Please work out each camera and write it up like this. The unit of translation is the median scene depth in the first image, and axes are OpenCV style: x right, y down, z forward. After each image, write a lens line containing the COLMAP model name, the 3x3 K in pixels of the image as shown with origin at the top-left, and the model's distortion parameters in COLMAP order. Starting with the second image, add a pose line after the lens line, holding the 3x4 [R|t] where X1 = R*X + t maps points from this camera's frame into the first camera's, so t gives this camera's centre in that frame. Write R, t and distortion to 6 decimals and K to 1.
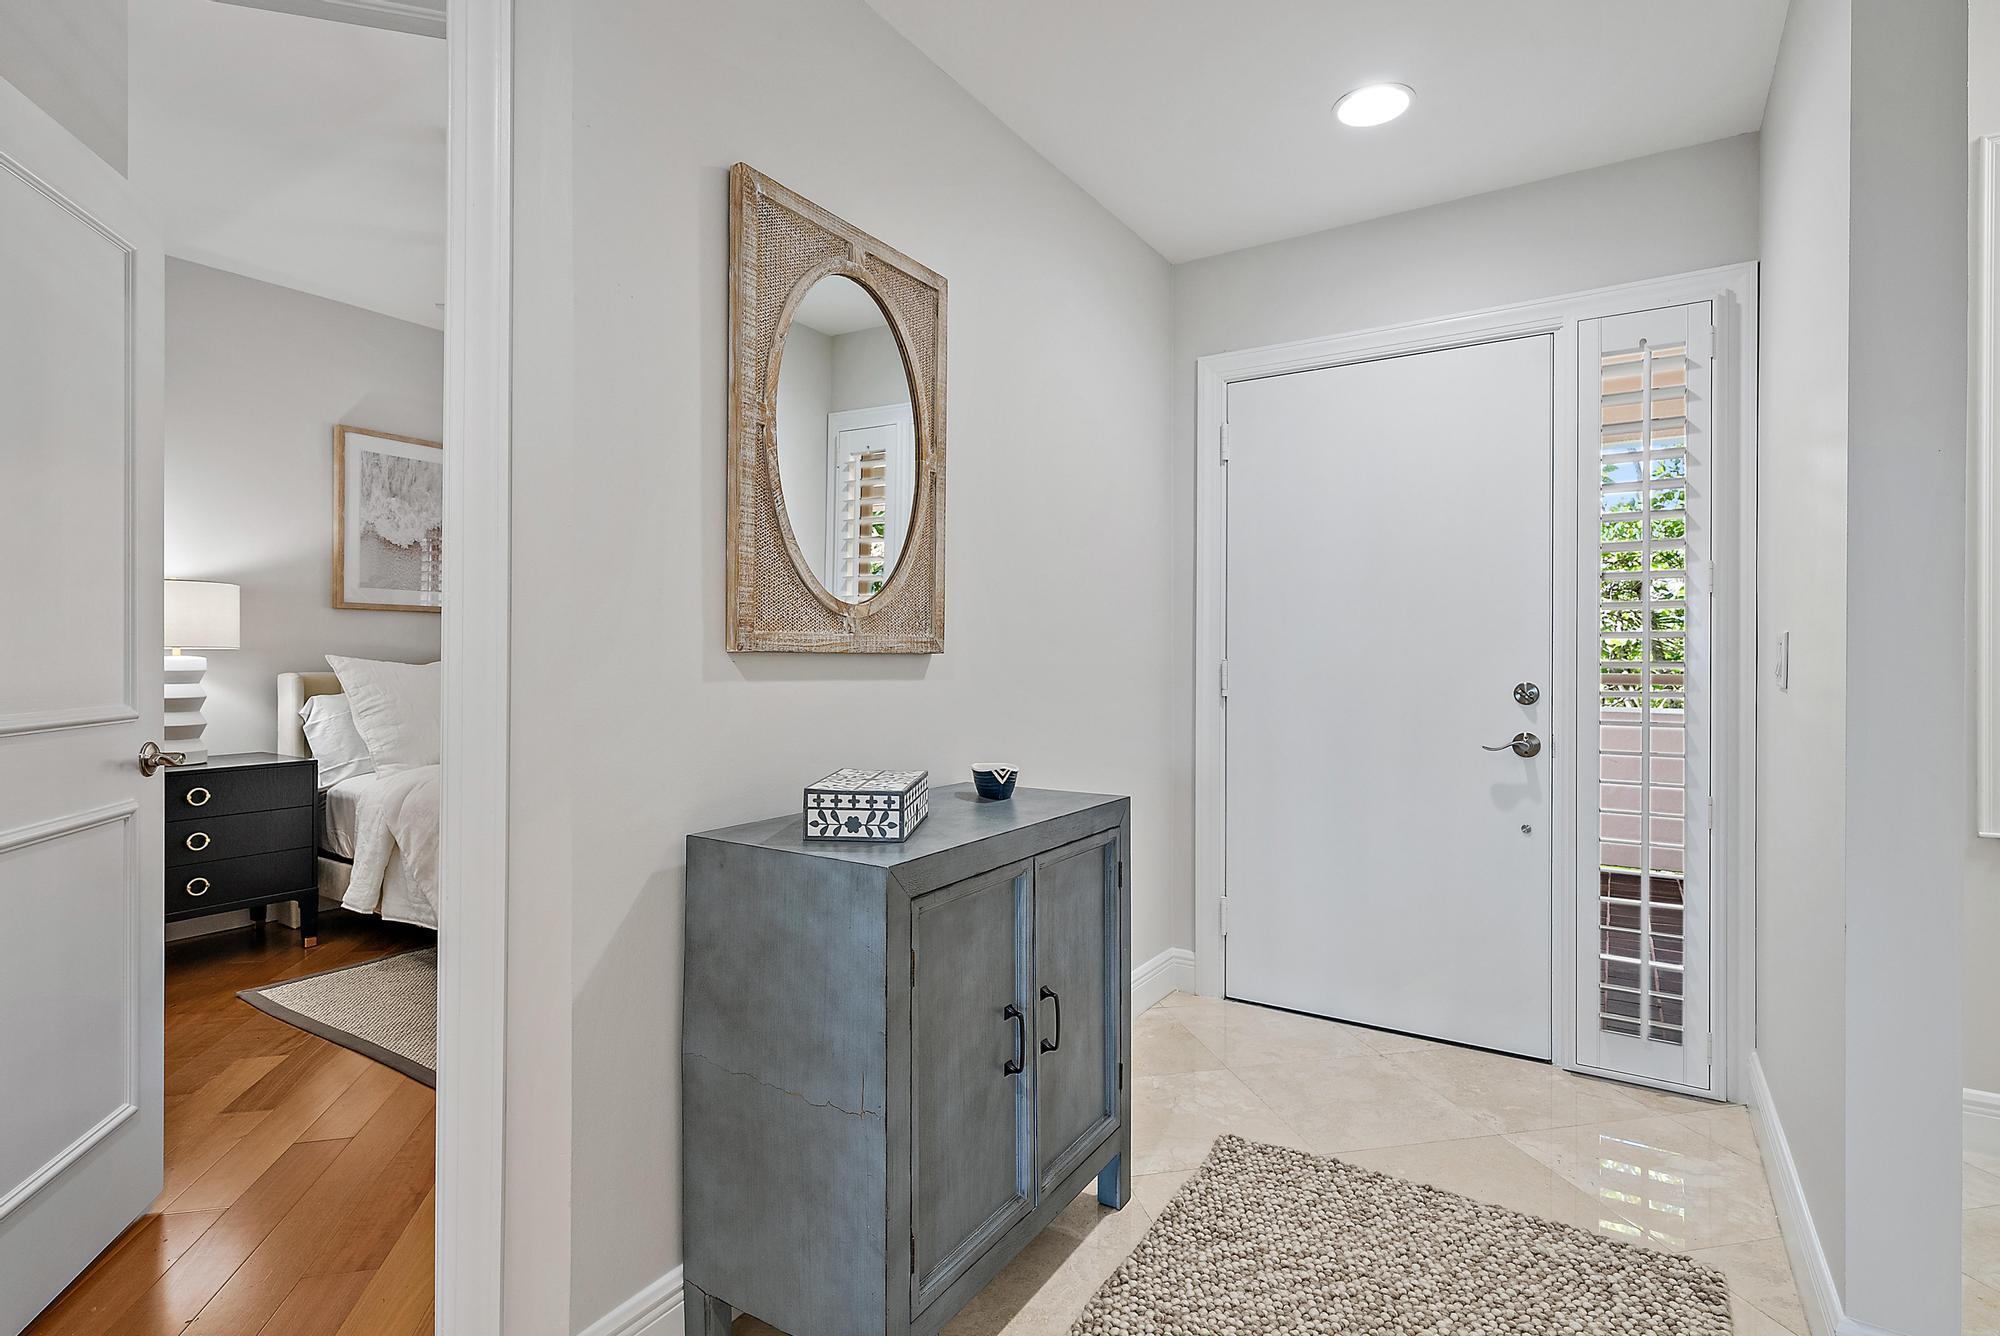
lens RADIAL K [[976.1, 0, 995.7], [0, 976.1, 652.9], [0, 0, 1]] dist [-0.000570, 0.000027]
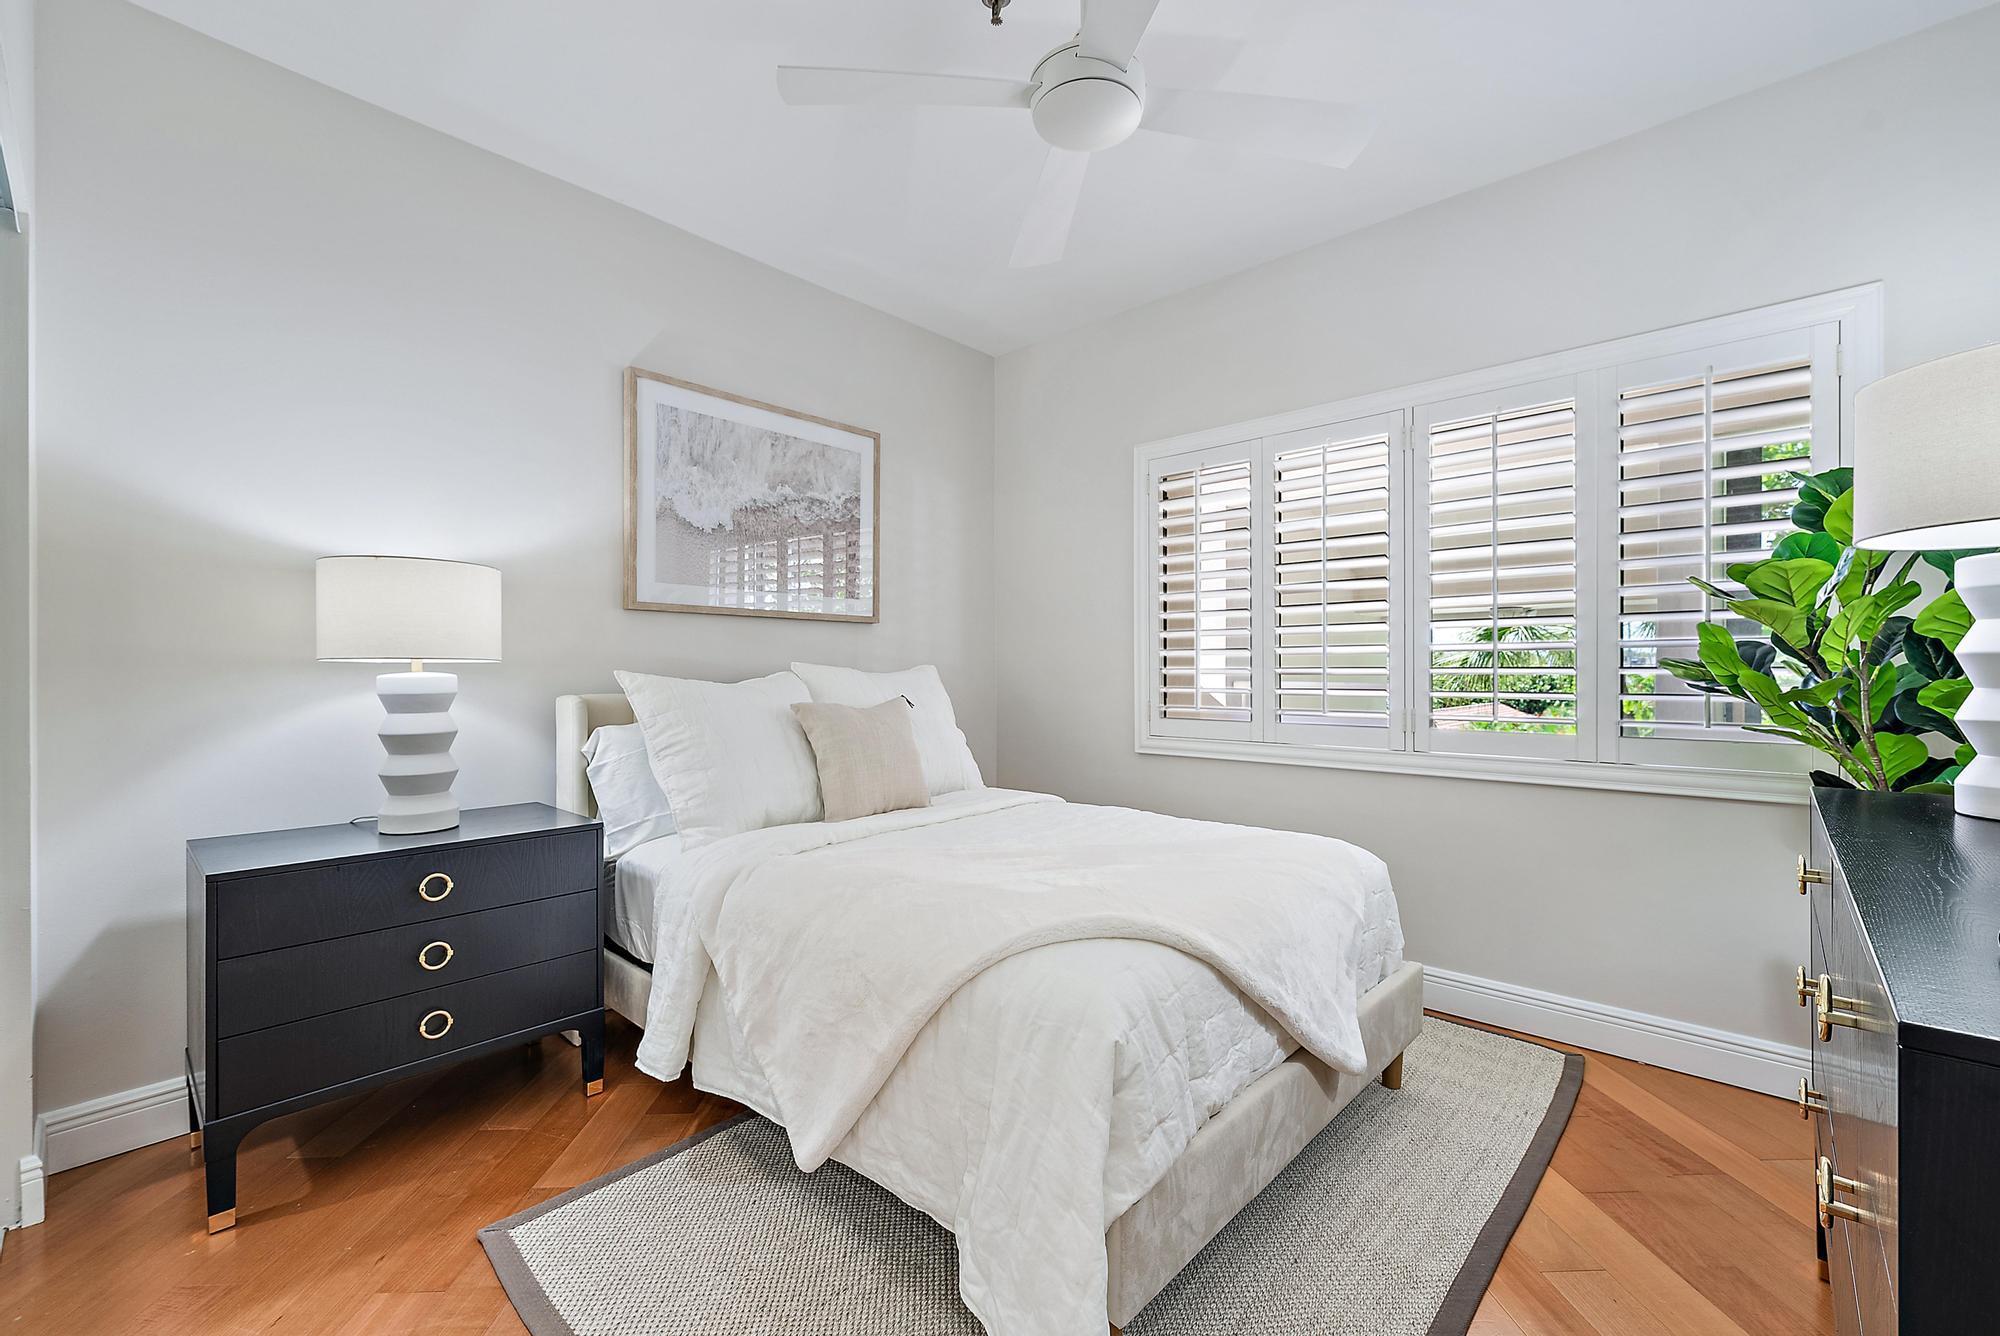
lens RADIAL K [[844.7, 0, 998.1], [0, 844.7, 673.7], [0, 0, 1]] dist [0.000960, -0.000852]
pose [[0.983274, -0.001565, -0.182125, -0.296158], [0.002045, 0.999995, 0.002451, 0.003447], [0.182120, -0.002782, 0.983272, 0.440786]]
